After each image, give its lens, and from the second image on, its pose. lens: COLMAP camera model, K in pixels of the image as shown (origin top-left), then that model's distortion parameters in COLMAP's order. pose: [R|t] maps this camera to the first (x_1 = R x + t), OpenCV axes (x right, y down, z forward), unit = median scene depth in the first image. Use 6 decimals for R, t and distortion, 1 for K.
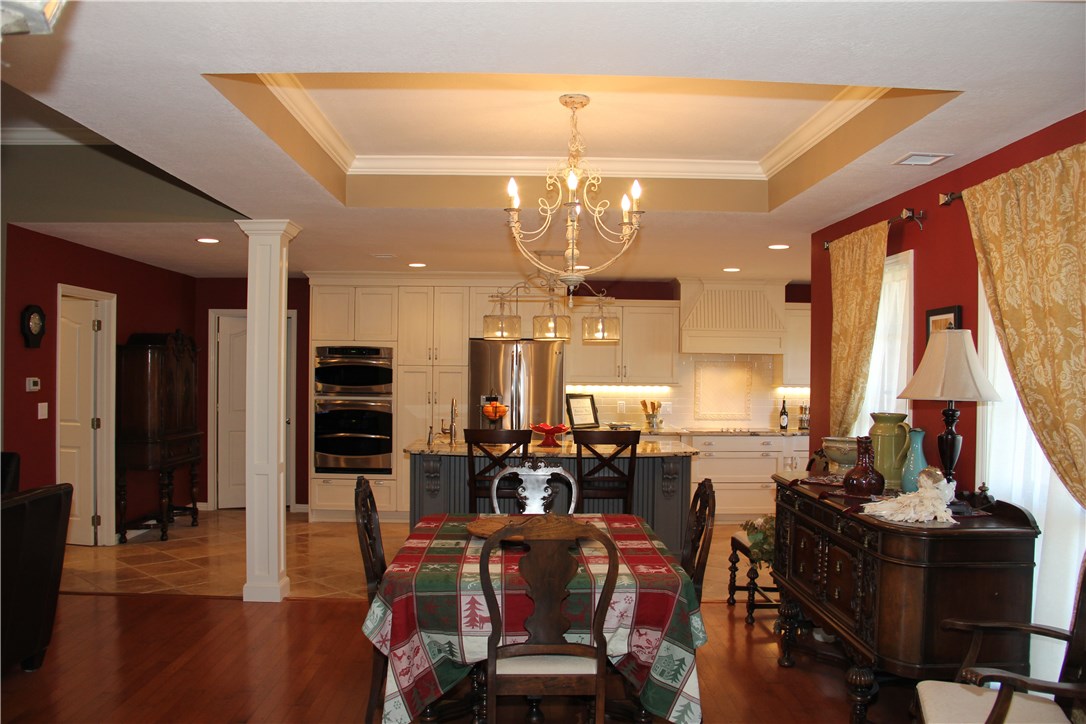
lens RADIAL K [[893.8, 0, 545.1], [0, 893.8, 371.4], [0, 0, 1]] dist [-0.179823, 0.143261]
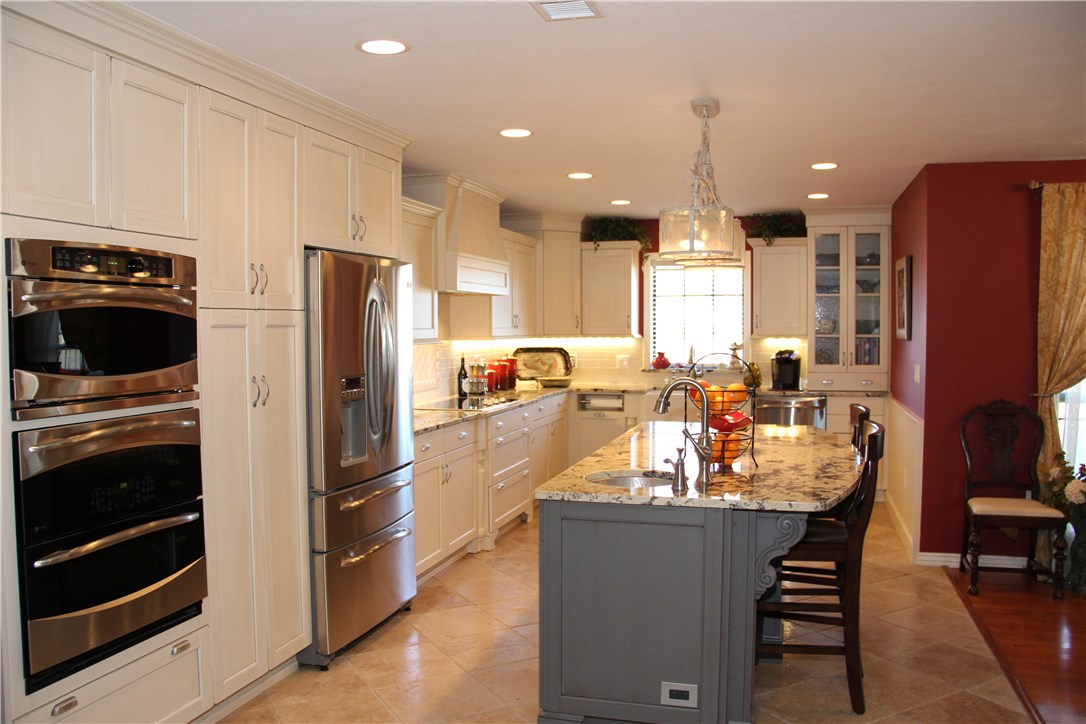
lens RADIAL K [[893.8, 0, 545.1], [0, 893.8, 371.4], [0, 0, 1]] dist [-0.179823, 0.143261]
pose [[0.305018, -0.060729, 0.950408, -0.457159], [0.007541, 0.998087, 0.061356, -0.001889], [-0.952317, -0.011548, 0.304893, 0.762998]]
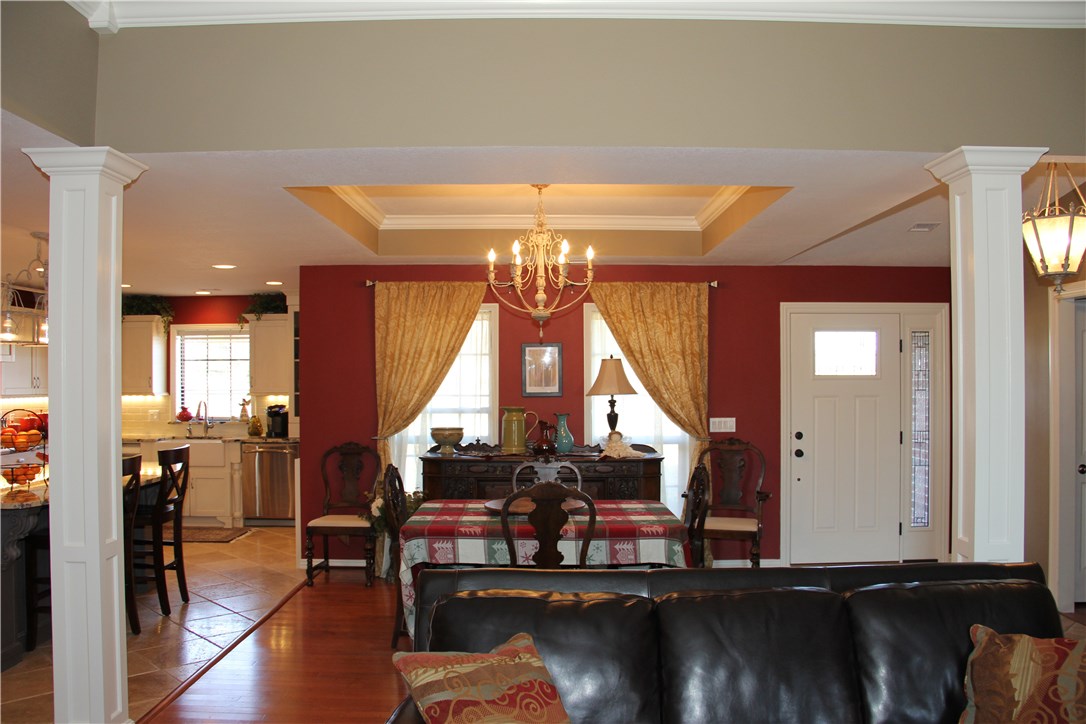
lens RADIAL K [[893.8, 0, 545.1], [0, 893.8, 371.4], [0, 0, 1]] dist [-0.179823, 0.143261]
pose [[0.028253, -0.003862, 0.999593, -0.611585], [0.004758, 0.999982, 0.003729, -0.010989], [-0.999589, 0.004651, 0.028271, 0.439968]]
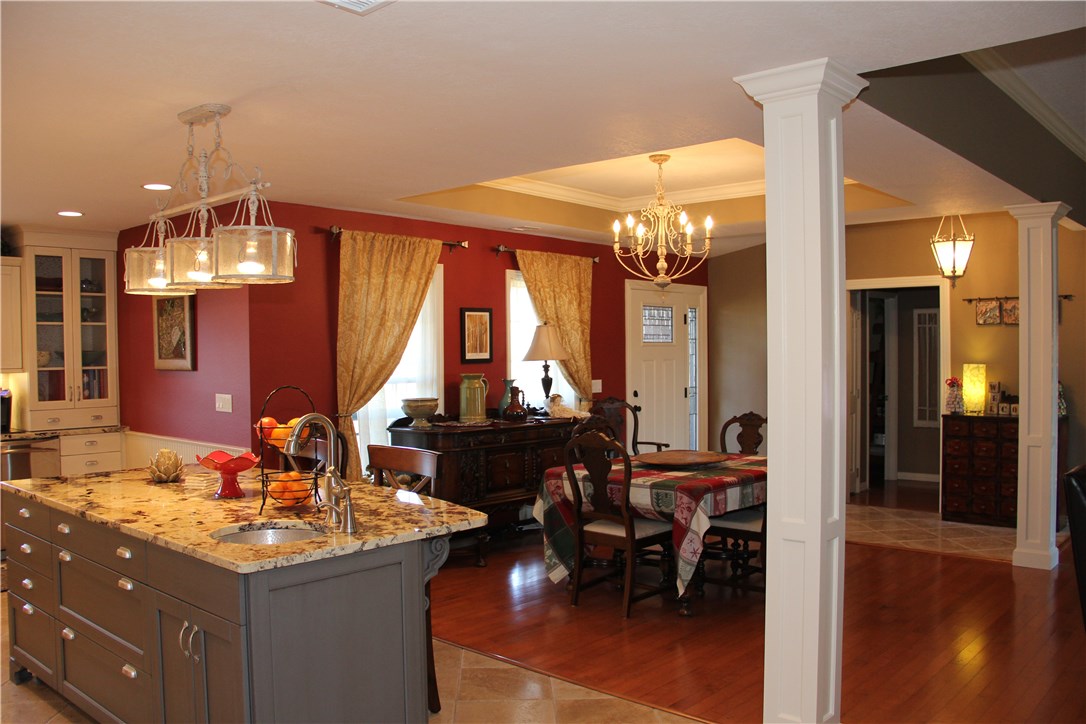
lens RADIAL K [[893.8, 0, 545.1], [0, 893.8, 371.4], [0, 0, 1]] dist [-0.179823, 0.143261]
pose [[-0.724538, -0.020350, 0.688935, -0.383762], [0.002232, 0.999489, 0.031872, -0.002645], [-0.689232, 0.024630, -0.724122, 1.006114]]
